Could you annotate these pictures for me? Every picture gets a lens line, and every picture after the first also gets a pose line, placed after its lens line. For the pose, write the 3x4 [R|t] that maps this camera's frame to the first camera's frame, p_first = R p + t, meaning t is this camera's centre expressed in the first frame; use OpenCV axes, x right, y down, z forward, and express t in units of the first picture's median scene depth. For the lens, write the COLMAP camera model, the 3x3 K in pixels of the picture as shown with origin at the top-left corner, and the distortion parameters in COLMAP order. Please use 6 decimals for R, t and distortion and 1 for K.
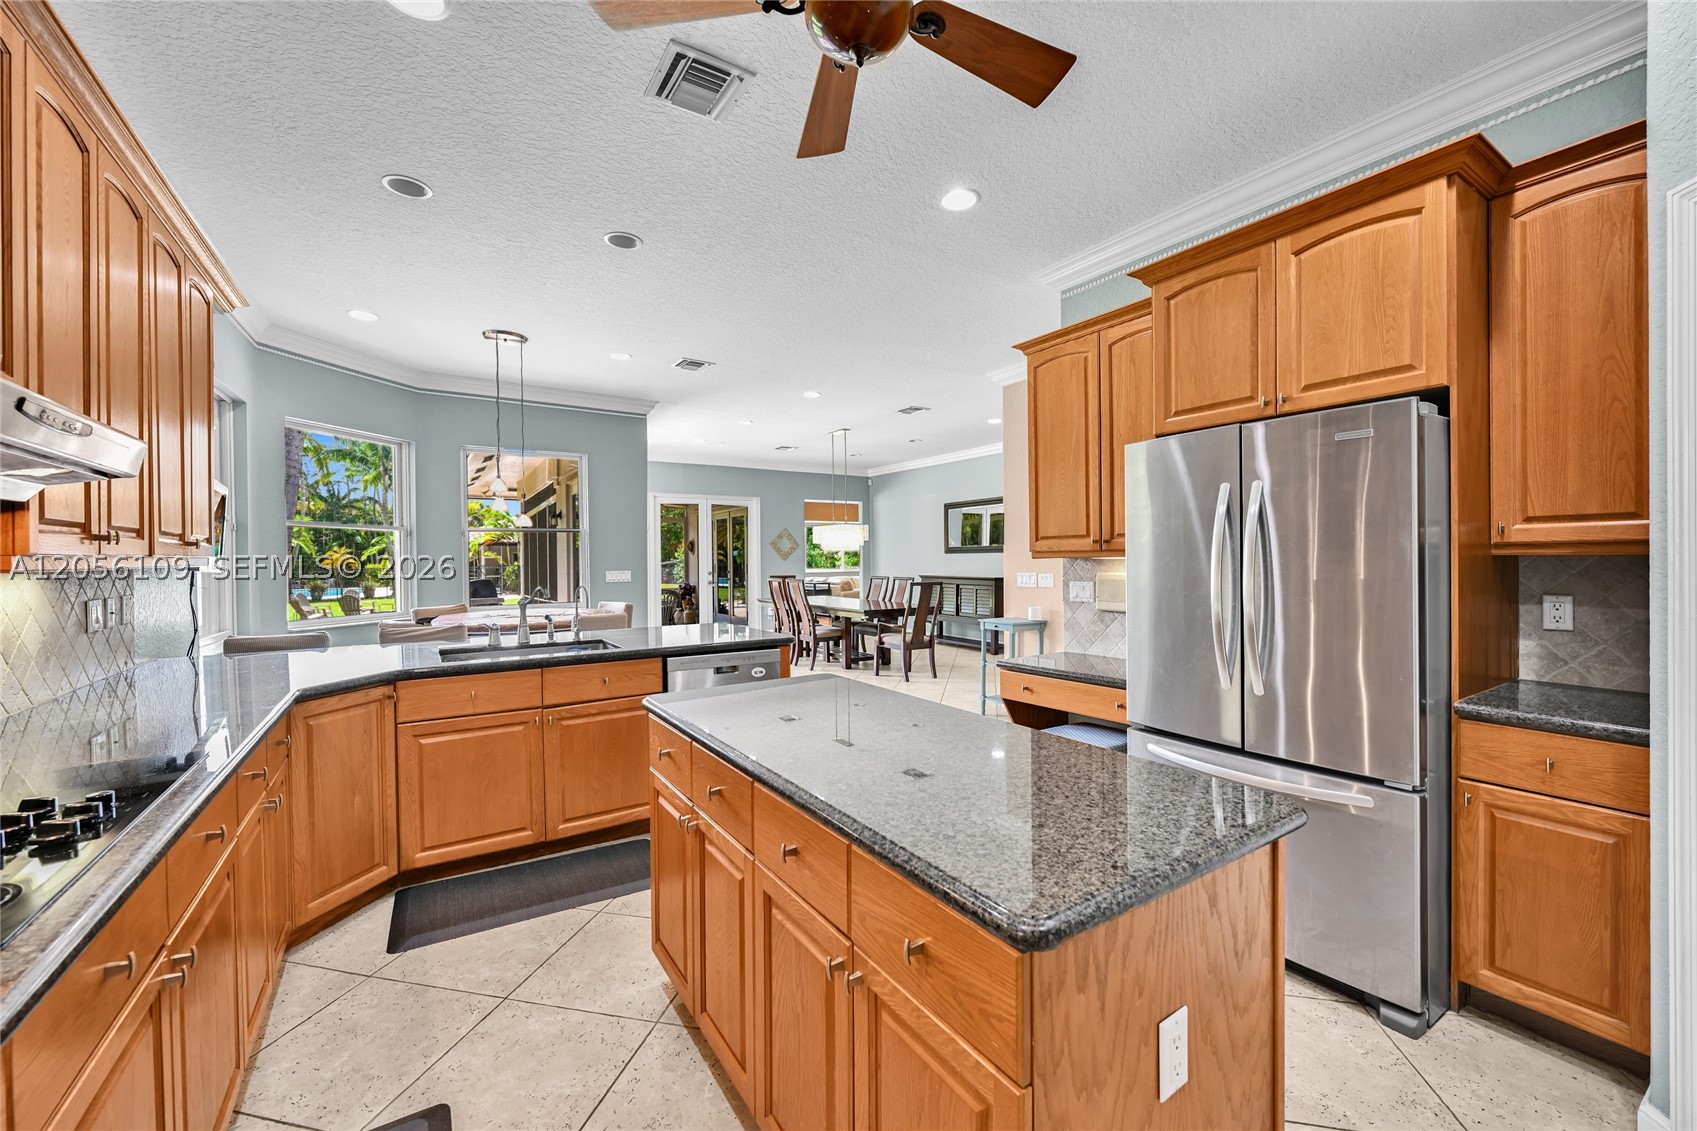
lens RADIAL K [[665.1, 0, 834.3], [0, 665.1, 570.0], [0, 0, 1]] dist [-0.002711, 0.000132]
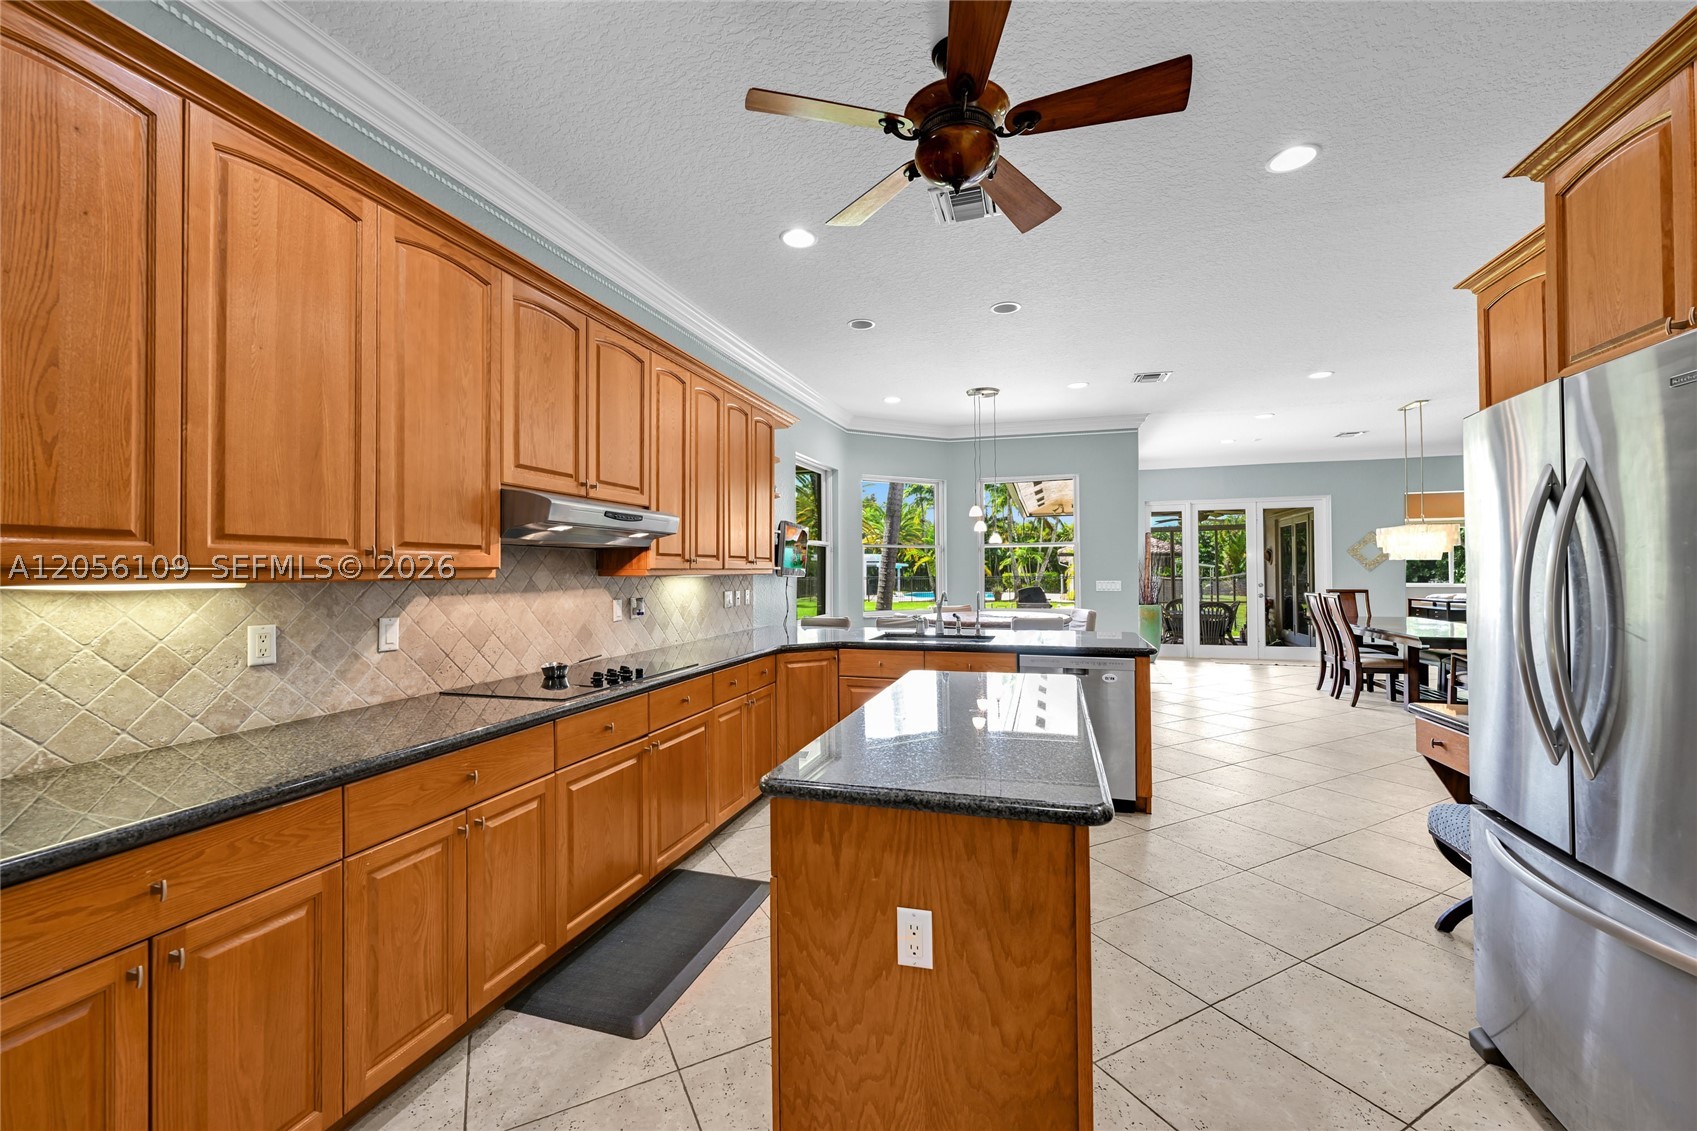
lens RADIAL K [[665.1, 0, 852.0], [0, 665.1, 573.0], [0, 0, 1]] dist [-0.002711, 0.000132]
pose [[0.652480, 0.006087, -0.757782, 0.414141], [-0.013110, 0.999909, -0.003256, -0.003942], [0.757693, 0.012059, 0.652500, 0.001529]]
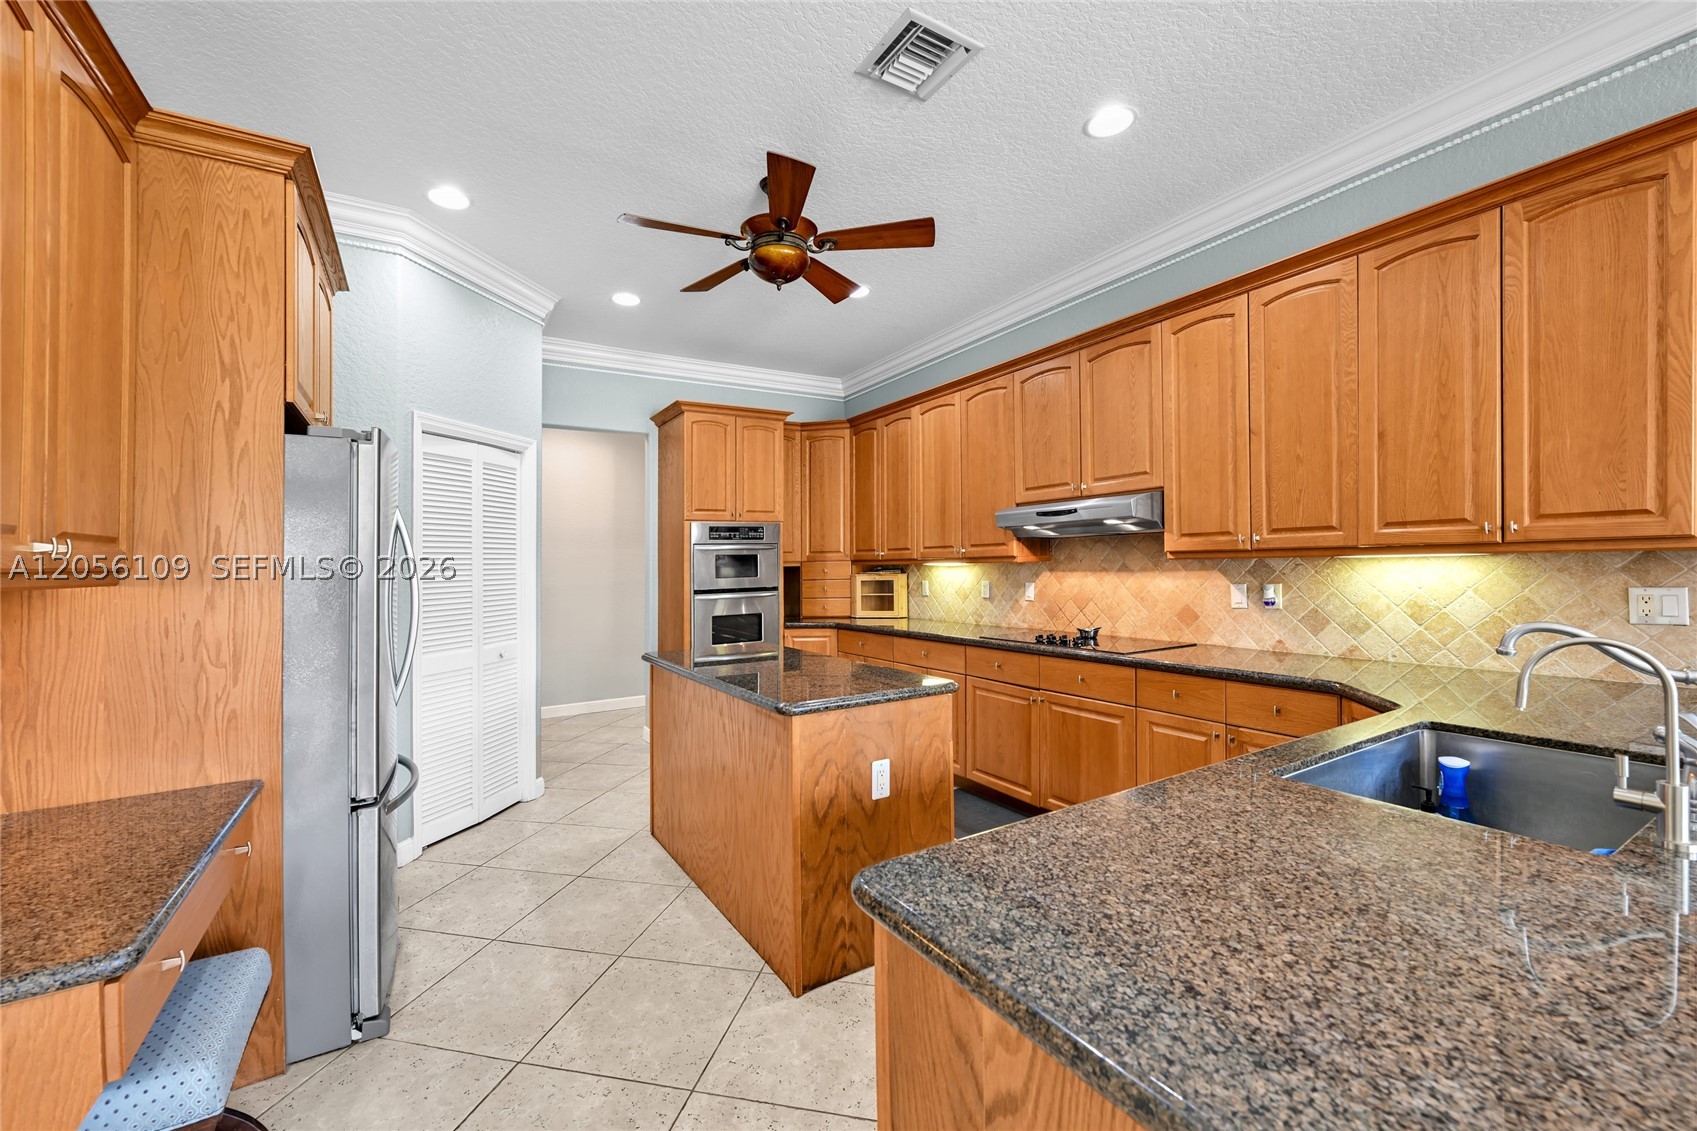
lens RADIAL K [[665.1, 0, 853.3], [0, 665.1, 551.7], [0, 0, 1]] dist [-0.002711, 0.000132]
pose [[-0.999552, 0.028167, -0.010109, -0.024121], [0.028151, 0.999602, 0.001708, -0.021218], [0.010153, 0.001423, -0.999947, 1.200636]]
